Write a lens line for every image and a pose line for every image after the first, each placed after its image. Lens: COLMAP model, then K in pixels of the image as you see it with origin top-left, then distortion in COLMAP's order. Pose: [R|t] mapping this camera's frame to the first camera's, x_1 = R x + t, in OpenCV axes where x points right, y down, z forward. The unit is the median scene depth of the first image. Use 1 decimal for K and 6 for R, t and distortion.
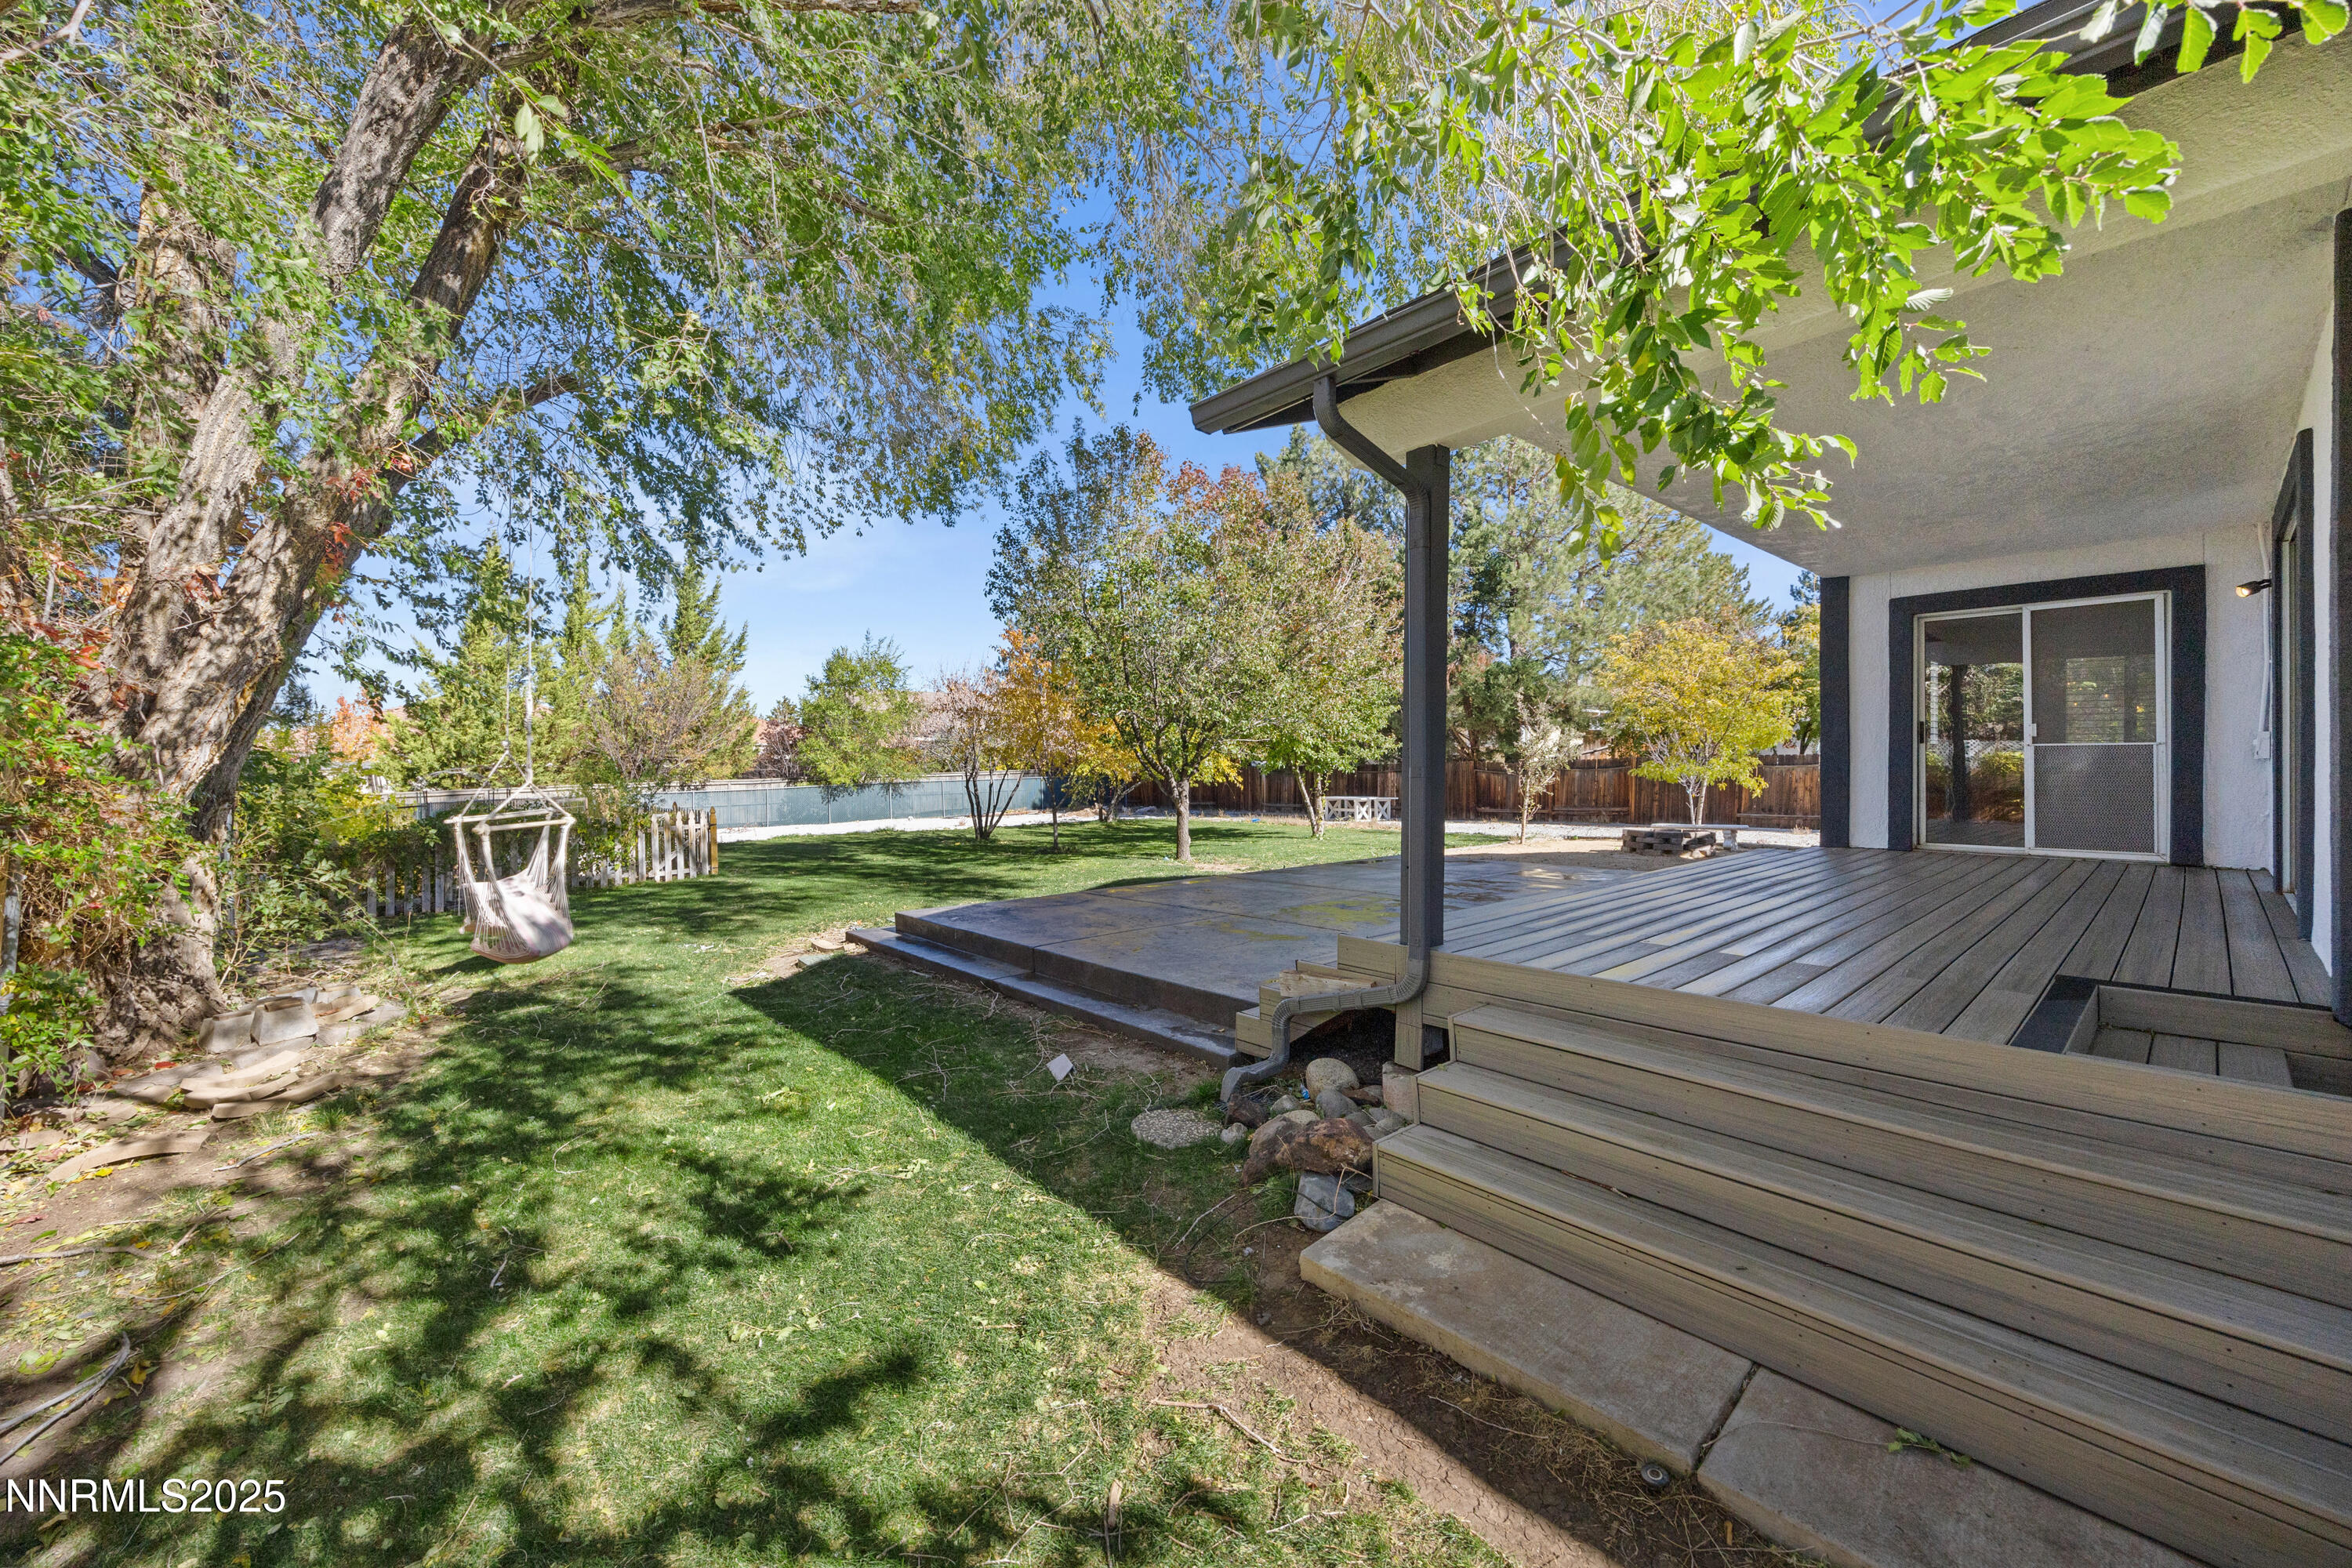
lens RADIAL K [[900.3, 0, 1172.5], [0, 900.3, 770.5], [0, 0, 1]] dist [-0.003358, -0.000356]
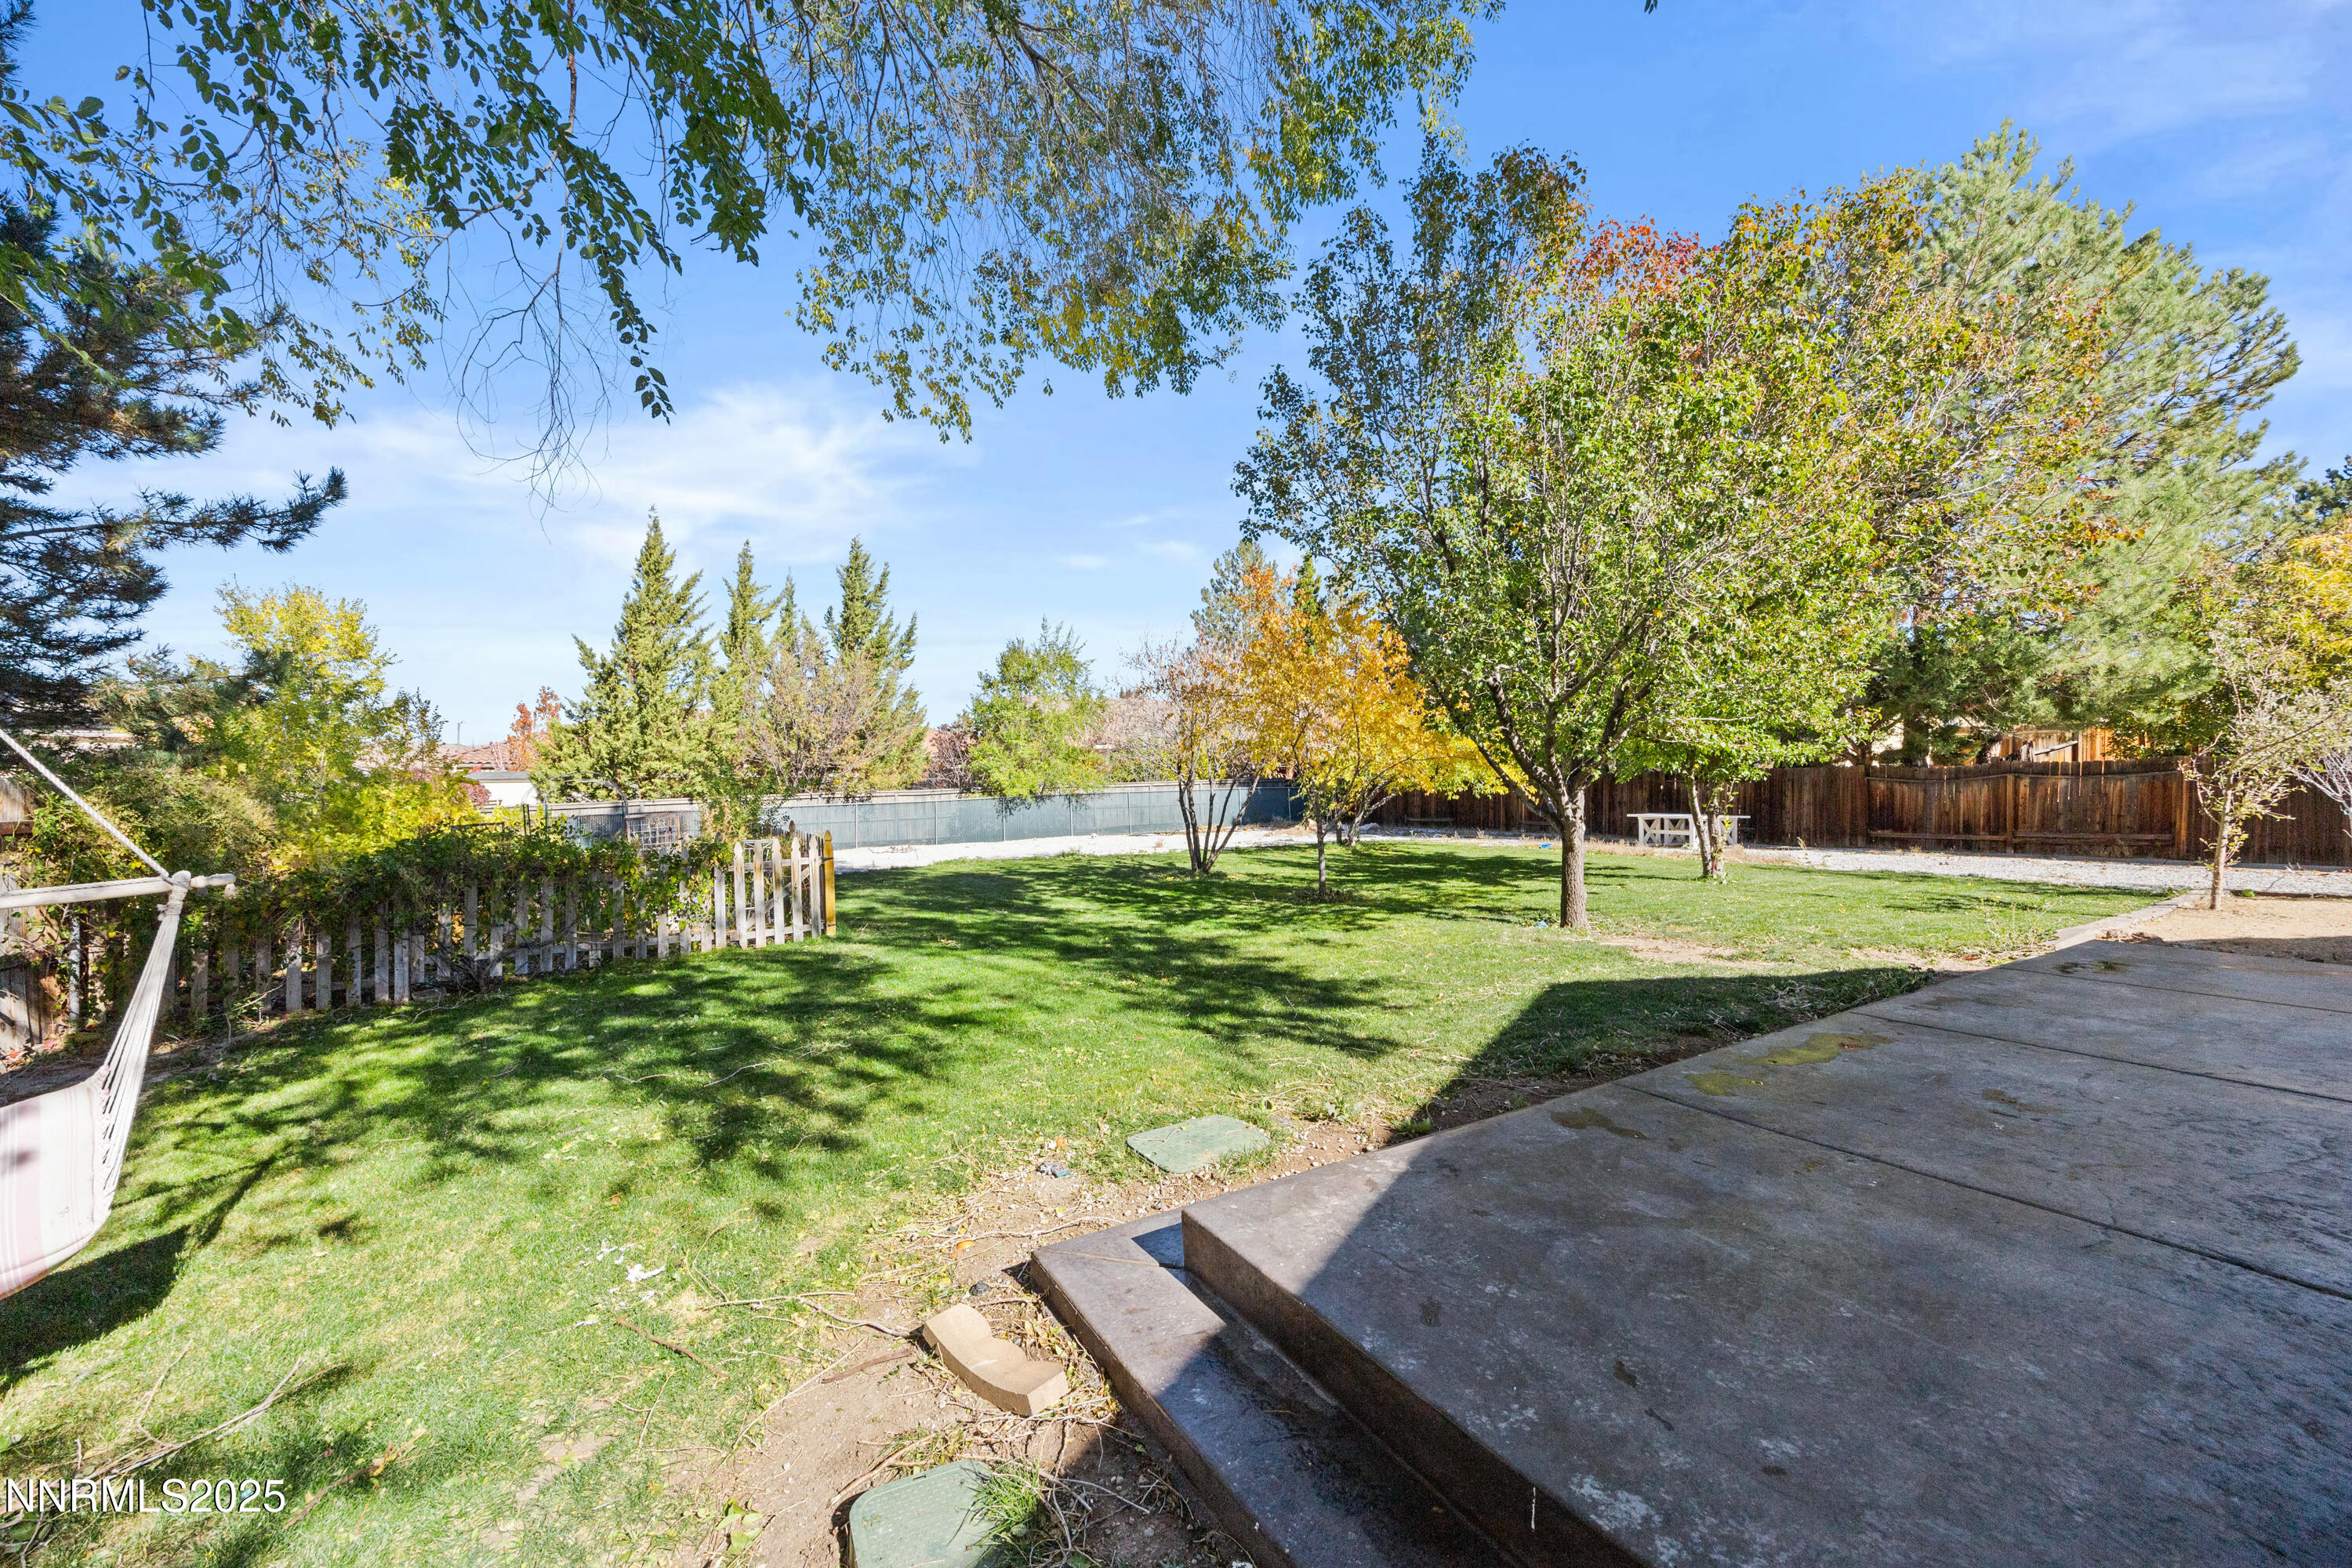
lens RADIAL K [[900.3, 0, 1178.0], [0, 900.3, 785.4], [0, 0, 1]] dist [-0.003358, -0.000356]
pose [[0.984858, 0.000232, -0.173365, -0.078309], [0.000414, 0.999993, 0.003688, 0.002916], [0.173364, -0.003704, 0.984851, 0.207945]]
